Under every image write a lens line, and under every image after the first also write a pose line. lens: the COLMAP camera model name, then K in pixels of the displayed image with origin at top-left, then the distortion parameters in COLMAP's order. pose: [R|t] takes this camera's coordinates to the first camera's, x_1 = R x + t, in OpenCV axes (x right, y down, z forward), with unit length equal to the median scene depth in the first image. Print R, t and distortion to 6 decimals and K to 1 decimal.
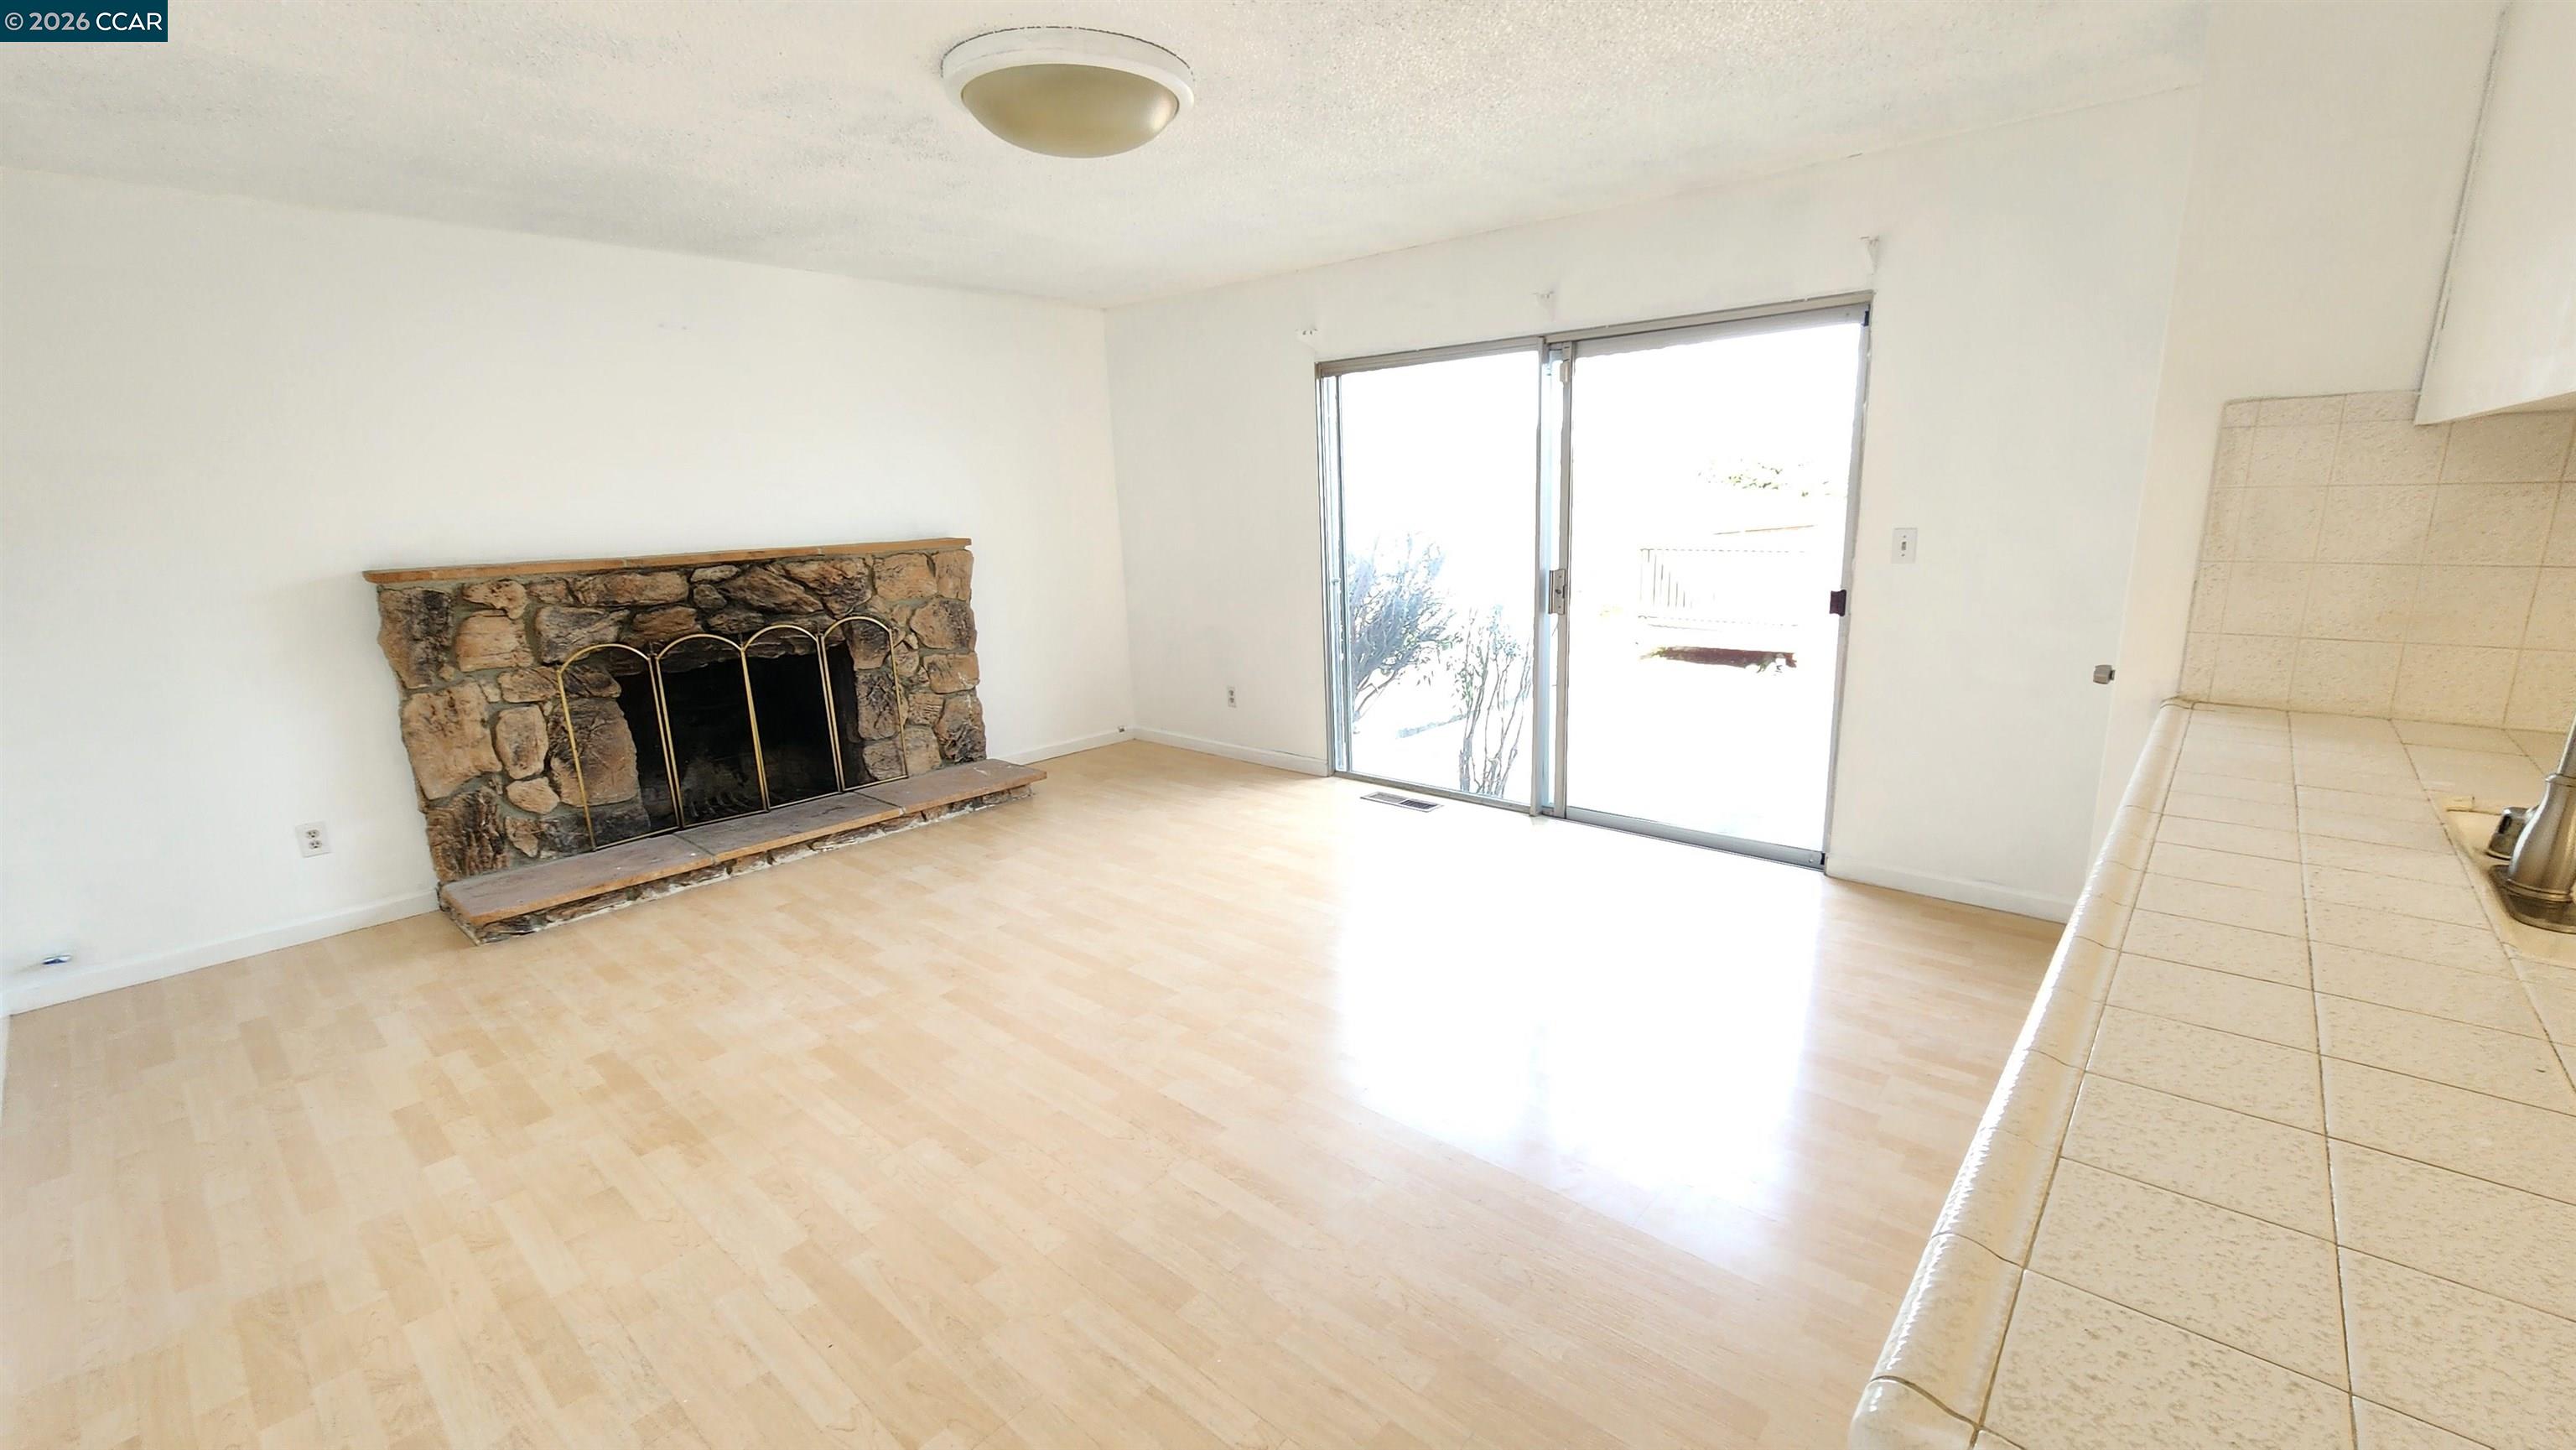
lens RADIAL K [[1059.7, 0, 1321.5], [0, 1059.7, 740.2], [0, 0, 1]] dist [0.001539, -0.000595]
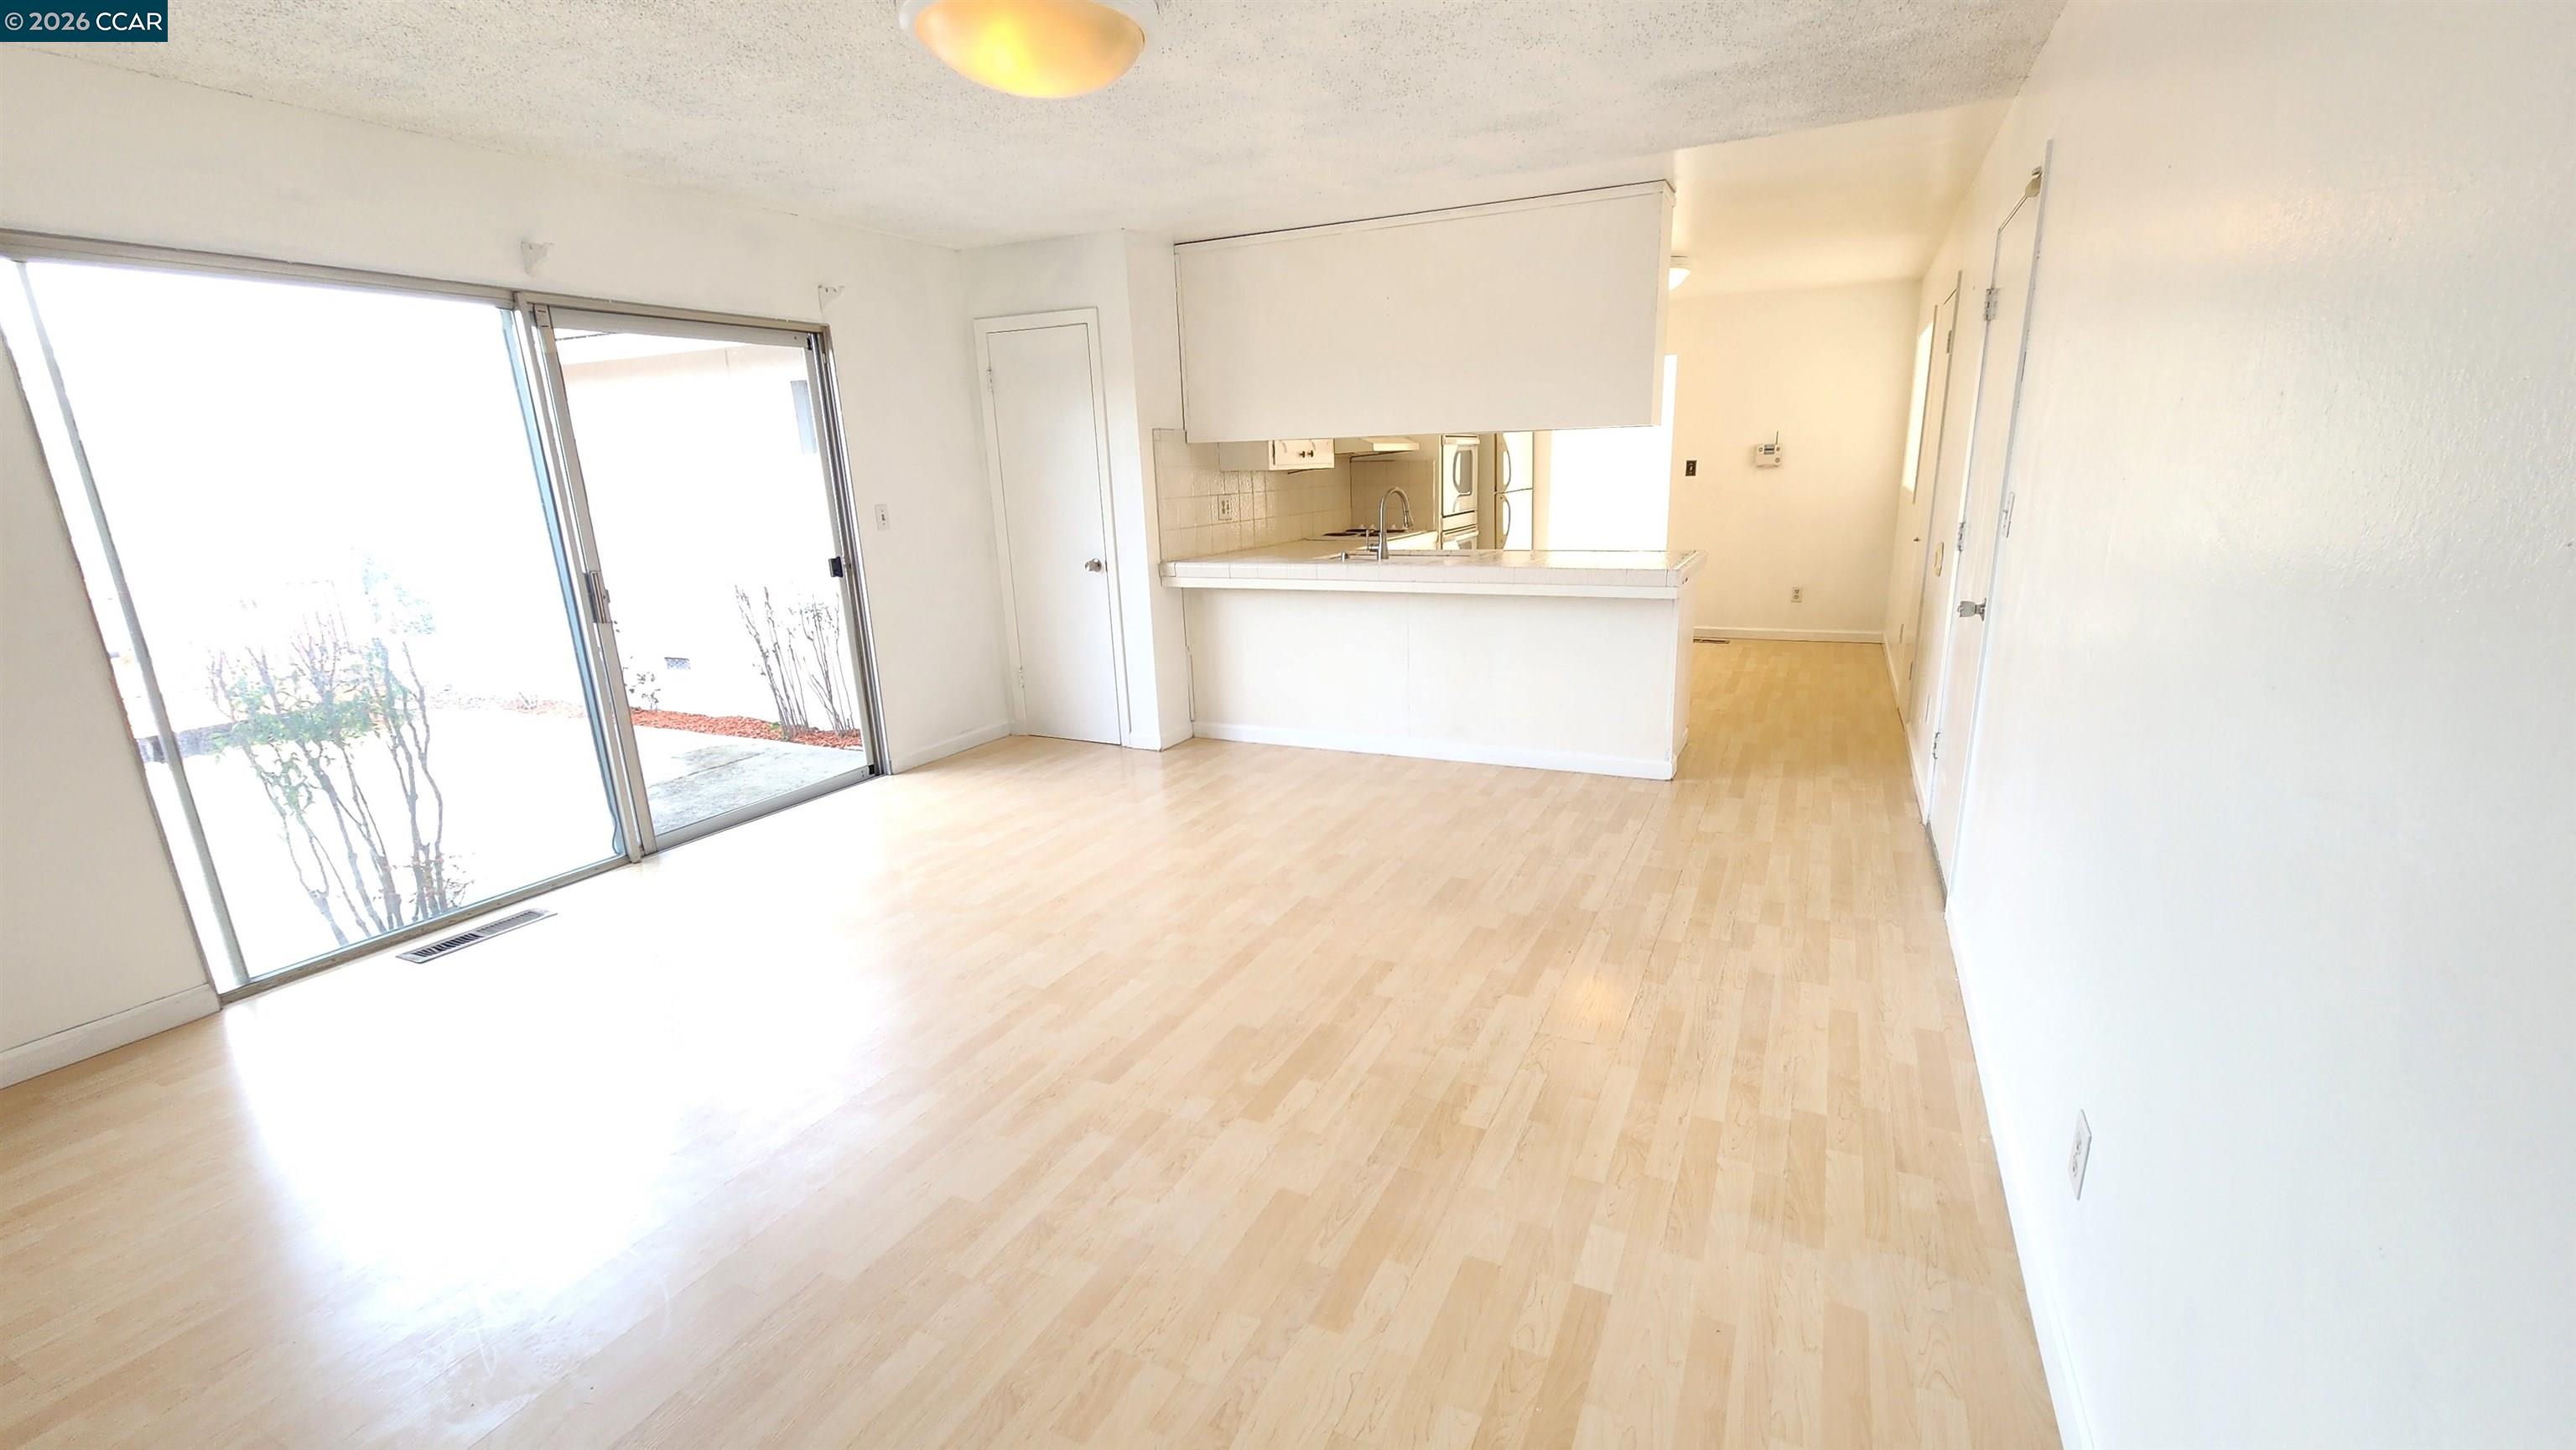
lens RADIAL K [[1059.7, 0, 1321.5], [0, 1059.7, 740.2], [0, 0, 1]] dist [0.001539, -0.000595]
pose [[-0.265081, -0.211536, 0.940736, -0.788931], [0.258047, 0.924488, 0.280595, -0.126177], [-0.929055, 0.317135, -0.190478, 0.672101]]
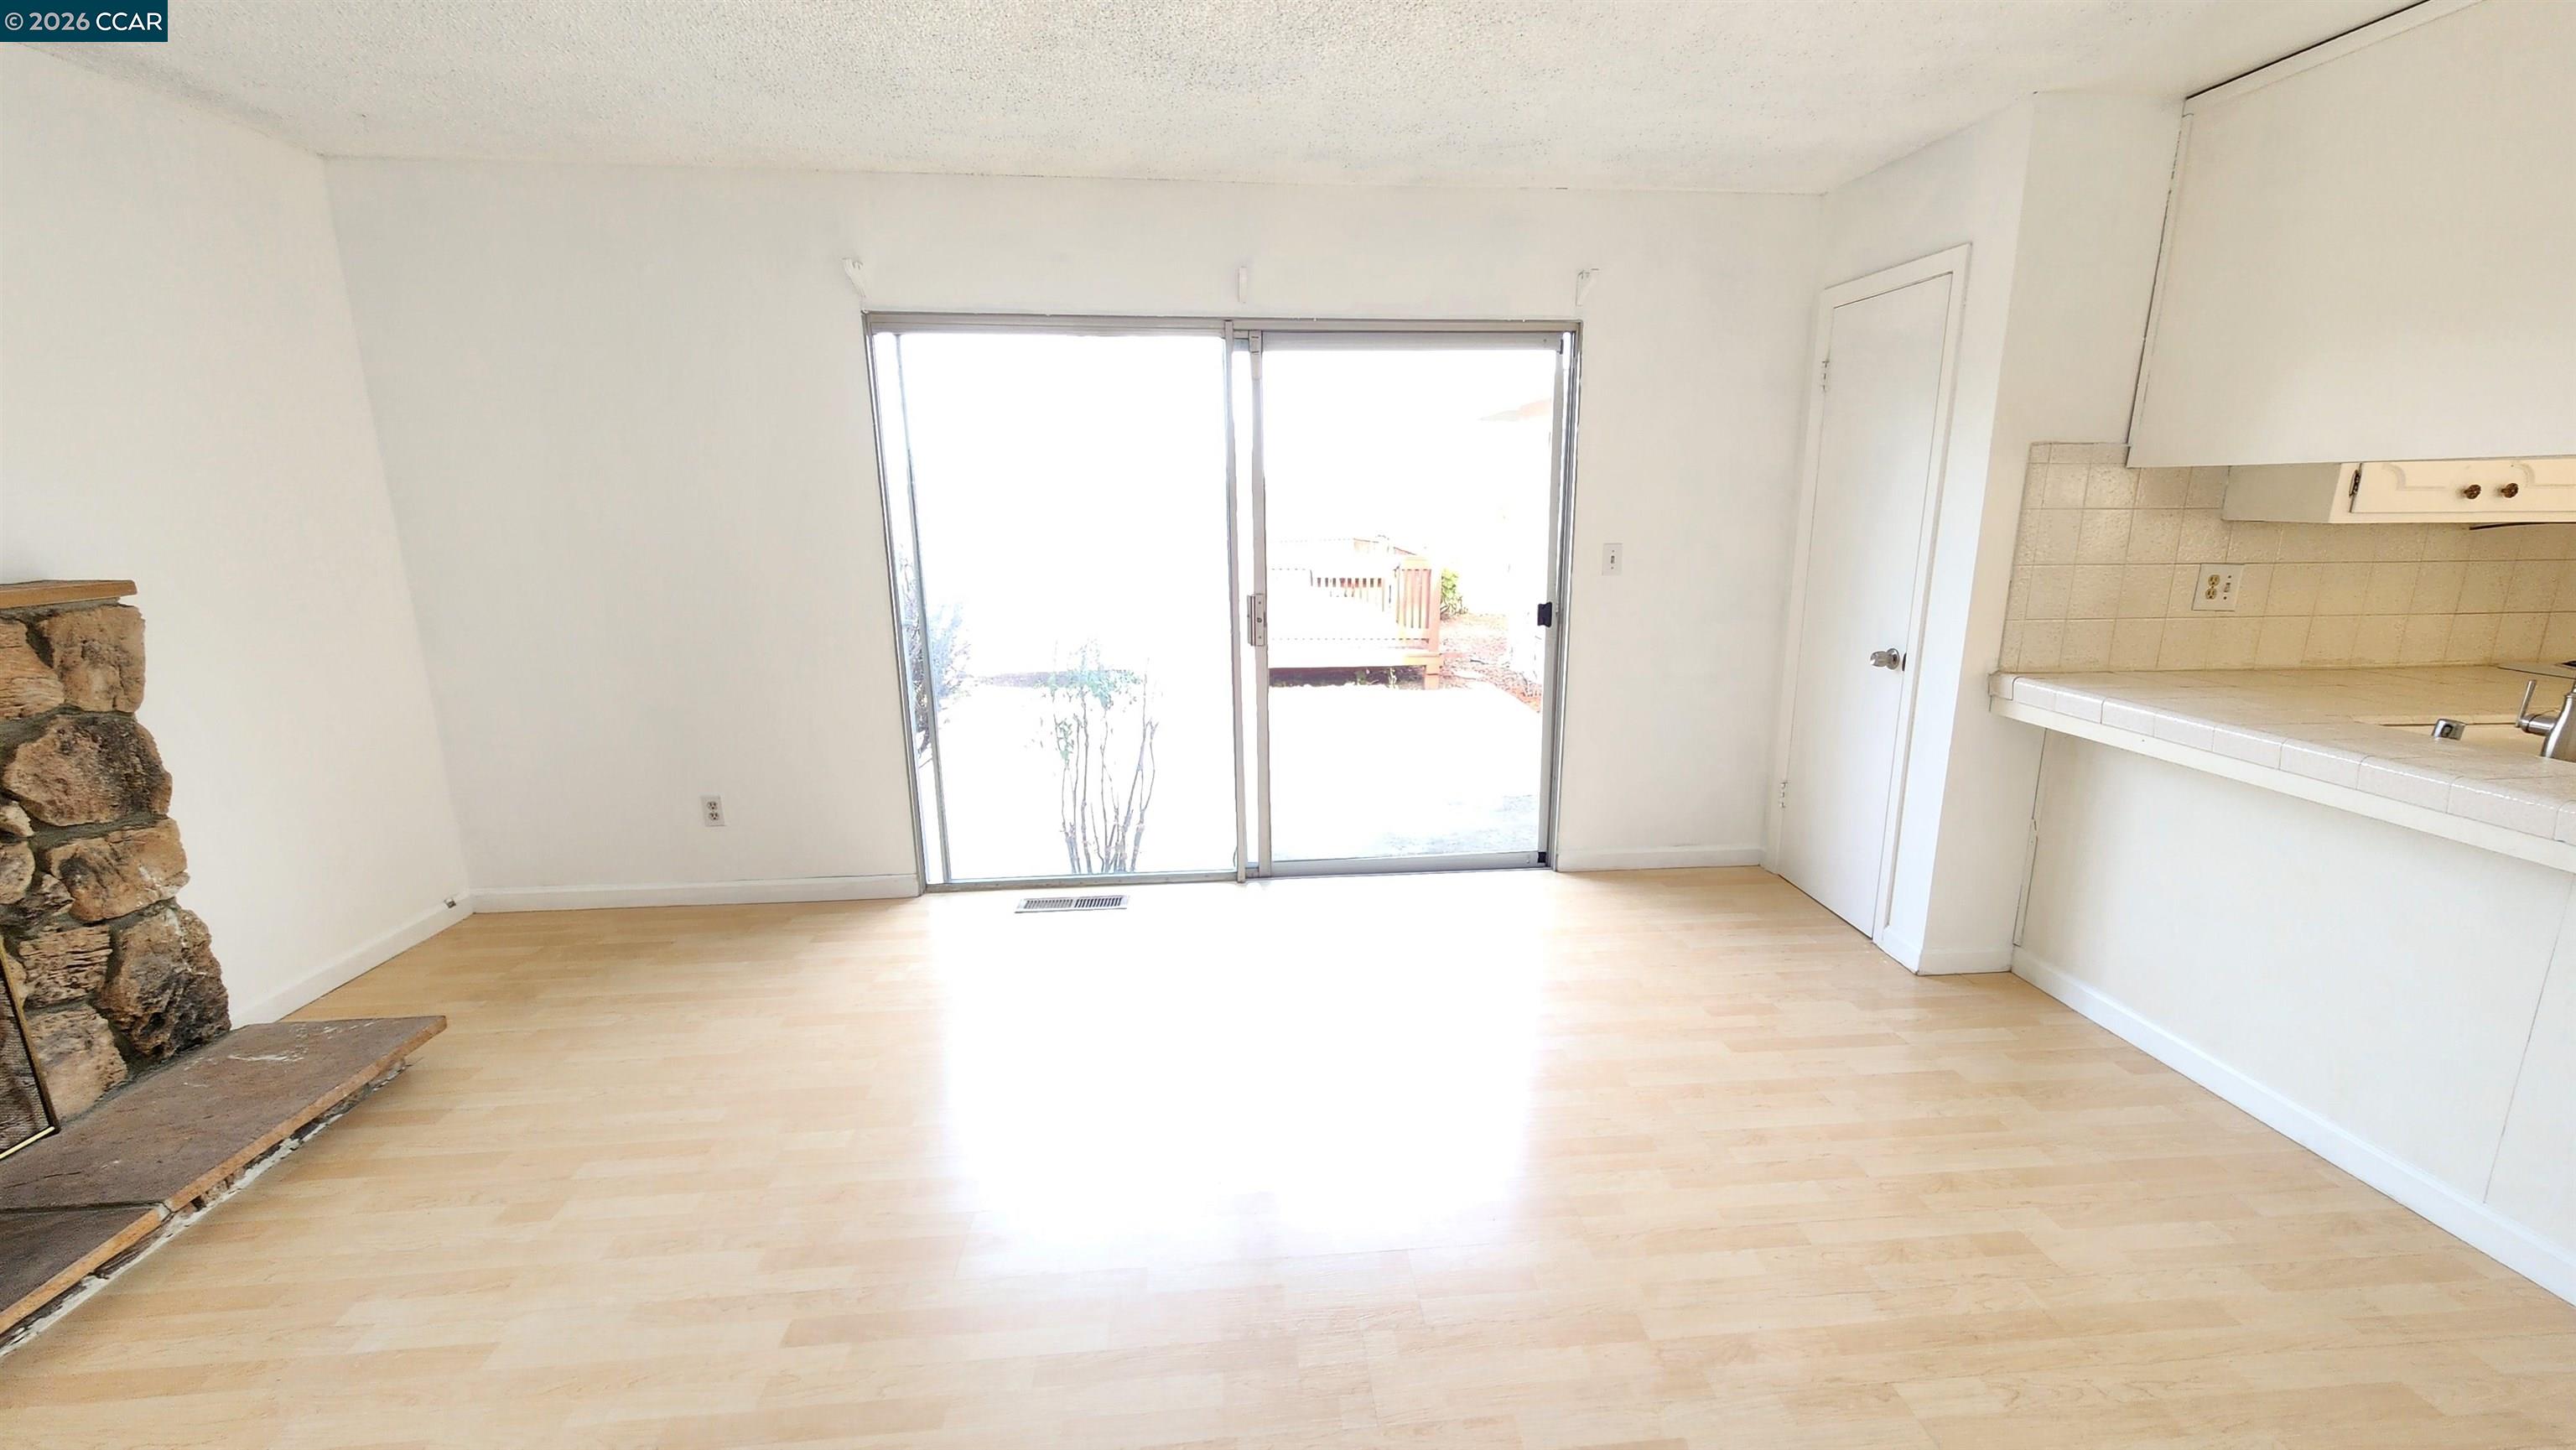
lens RADIAL K [[1059.7, 0, 1321.5], [0, 1059.7, 740.2], [0, 0, 1]] dist [0.001539, -0.000595]
pose [[0.692354, -0.137787, 0.708280, -0.374042], [0.150611, 0.987573, 0.044895, -0.075928], [-0.705665, 0.075592, 0.704502, 0.371701]]
